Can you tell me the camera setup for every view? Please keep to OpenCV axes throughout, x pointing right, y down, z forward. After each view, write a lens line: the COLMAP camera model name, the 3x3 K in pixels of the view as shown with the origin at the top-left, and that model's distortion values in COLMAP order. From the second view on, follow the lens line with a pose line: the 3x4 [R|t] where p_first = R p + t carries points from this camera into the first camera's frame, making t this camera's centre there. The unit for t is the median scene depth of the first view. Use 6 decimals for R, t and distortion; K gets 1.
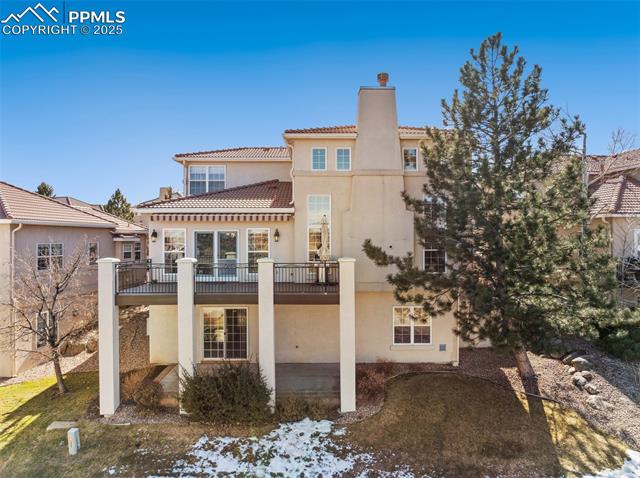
lens RADIAL K [[444.7, 0, 321.1], [0, 444.7, 237.0], [0, 0, 1]] dist [-0.040699, 0.001420]
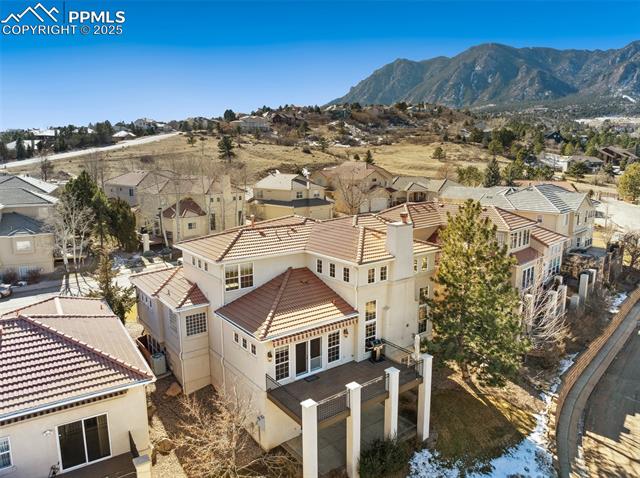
lens RADIAL K [[444.7, 0, 319.6], [0, 444.7, 240.3], [0, 0, 1]] dist [-0.040699, 0.001420]
pose [[0.807955, -0.103137, 0.580148, -0.958385], [0.002919, 0.985251, 0.171090, -0.535561], [-0.589237, -0.136539, 0.796340, -0.017706]]
